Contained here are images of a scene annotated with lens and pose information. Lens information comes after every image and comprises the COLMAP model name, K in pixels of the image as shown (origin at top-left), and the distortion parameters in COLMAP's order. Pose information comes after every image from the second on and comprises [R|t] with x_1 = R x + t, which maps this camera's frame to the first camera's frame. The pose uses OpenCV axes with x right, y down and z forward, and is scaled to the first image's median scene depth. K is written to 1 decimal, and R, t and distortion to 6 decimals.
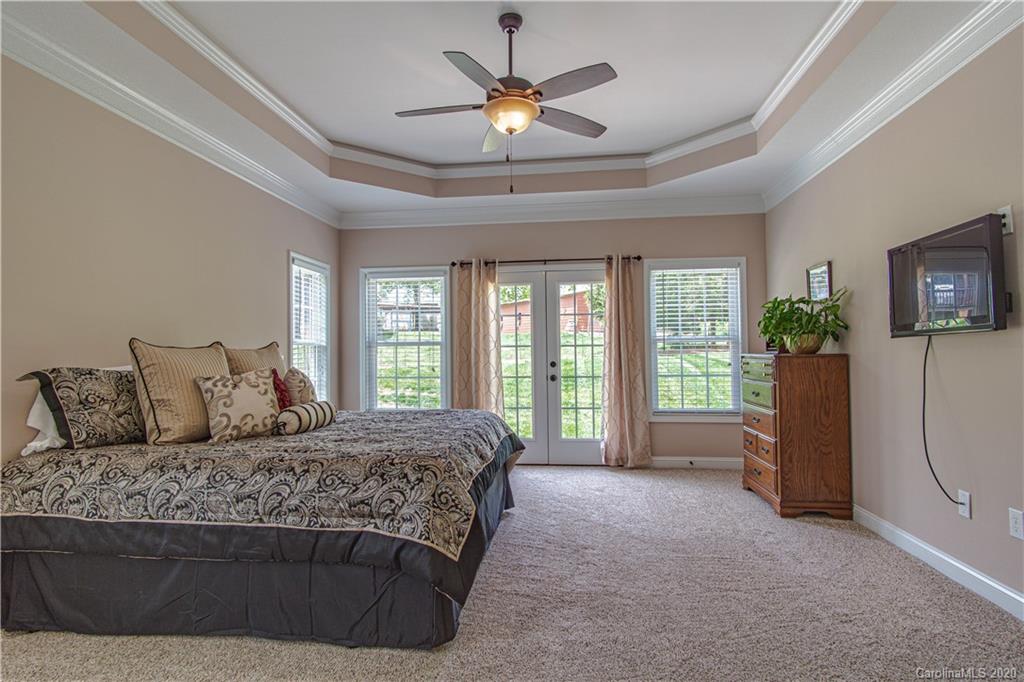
lens RADIAL K [[539.6, 0, 508.7], [0, 539.6, 340.2], [0, 0, 1]] dist [0.009985, 0.000542]
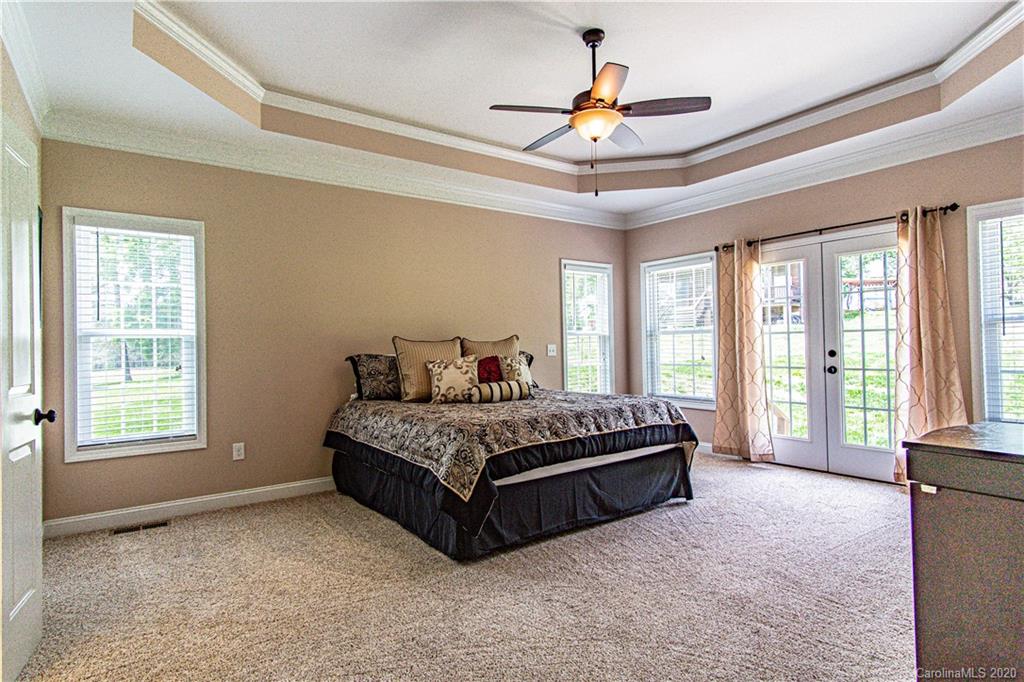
lens RADIAL K [[539.6, 0, 508.7], [0, 539.6, 340.2], [0, 0, 1]] dist [0.009985, 0.000542]
pose [[0.680123, -0.009128, -0.733041, 0.465625], [0.029578, 0.999450, 0.014997, -0.004180], [0.732501, -0.031882, 0.680019, 0.086800]]
